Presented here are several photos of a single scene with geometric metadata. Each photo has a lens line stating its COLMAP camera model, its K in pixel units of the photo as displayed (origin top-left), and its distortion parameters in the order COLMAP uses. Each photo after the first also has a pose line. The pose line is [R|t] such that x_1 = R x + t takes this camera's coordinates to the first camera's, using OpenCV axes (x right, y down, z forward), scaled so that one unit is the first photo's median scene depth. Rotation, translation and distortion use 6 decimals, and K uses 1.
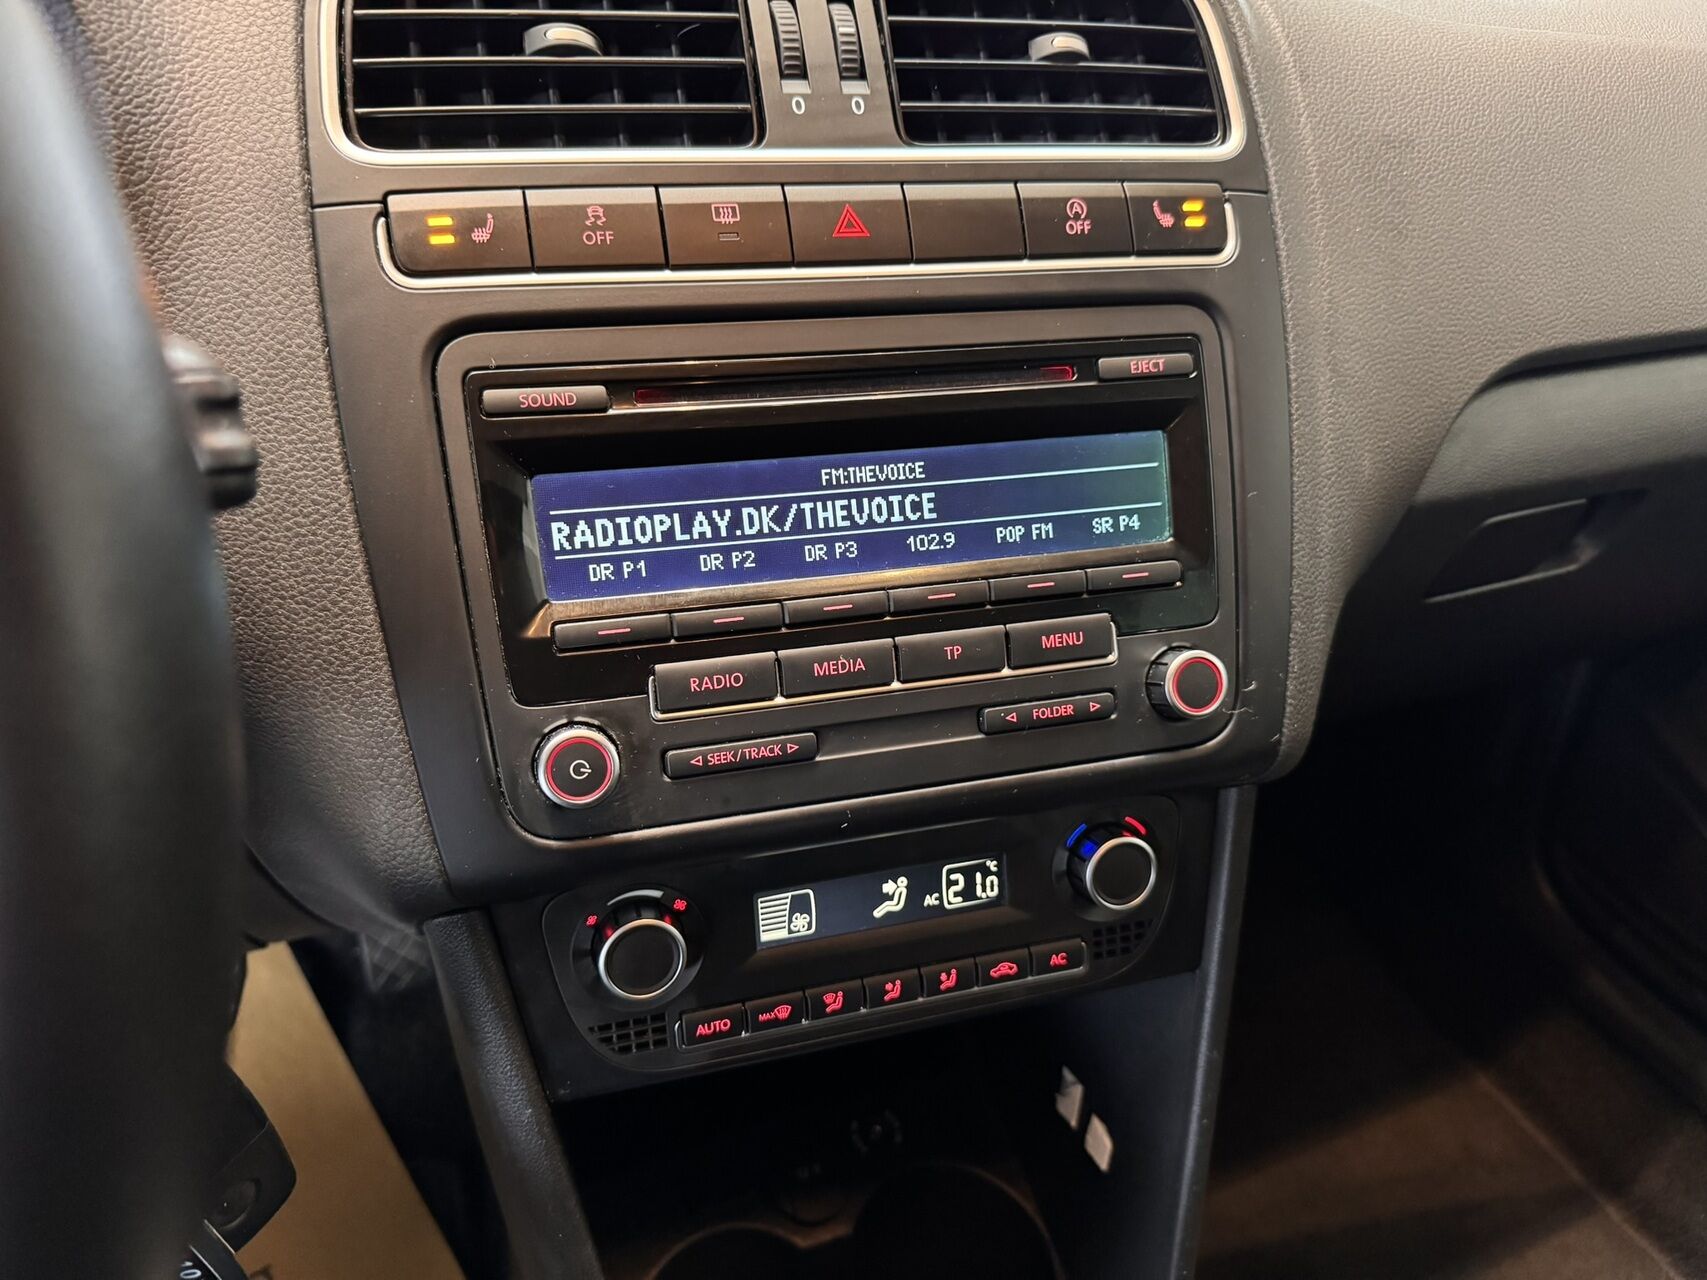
lens RADIAL K [[1185.1, 0, 851.9], [0, 1185.1, 611.3], [0, 0, 1]] dist [0.061888, -0.000094]
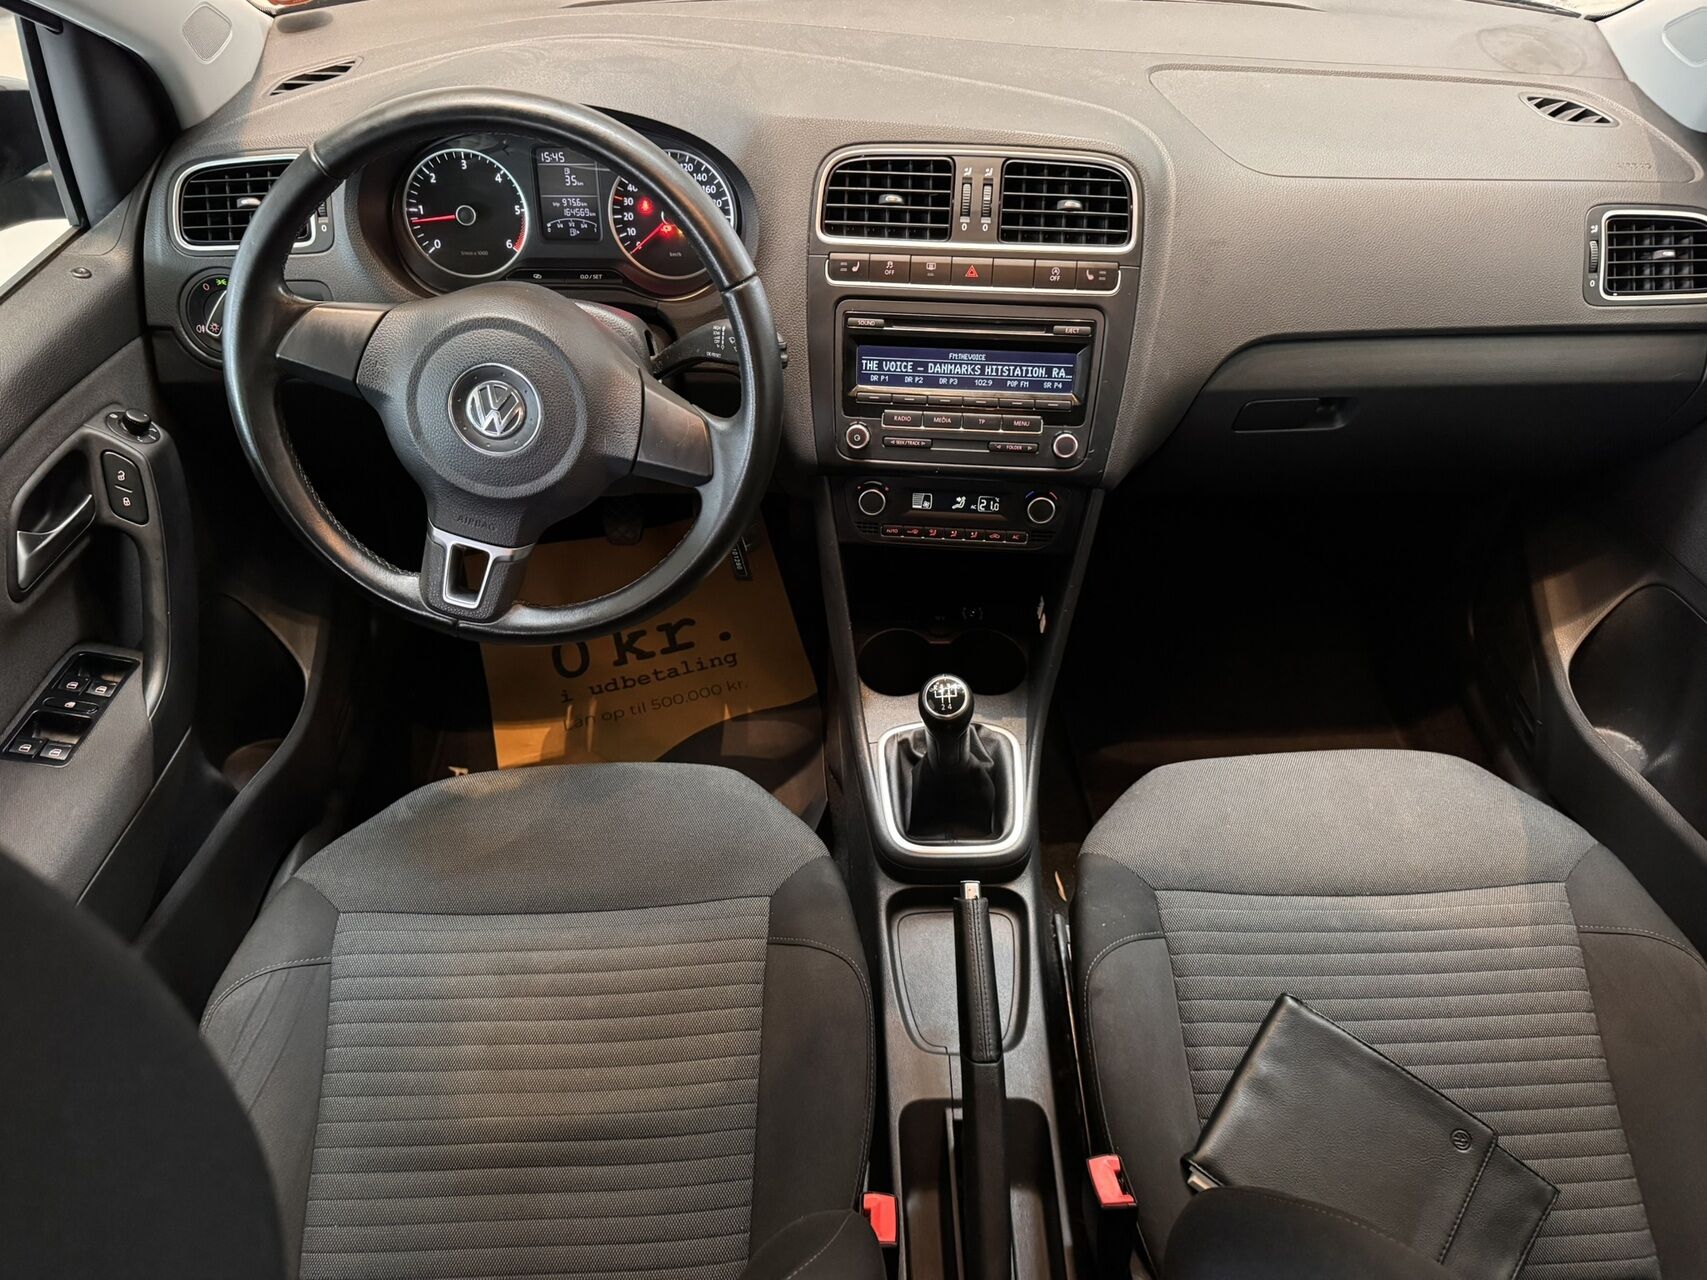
lens RADIAL K [[1193.4, 0, 789.0], [0, 1193.4, 624.6], [0, 0, 1]] dist [0.102596, -0.159997]
pose [[0.904647, 0.231173, -0.358013, 0.838232], [-0.134739, 0.952145, 0.274344, -0.239594], [0.404302, -0.199946, 0.892503, -1.986389]]
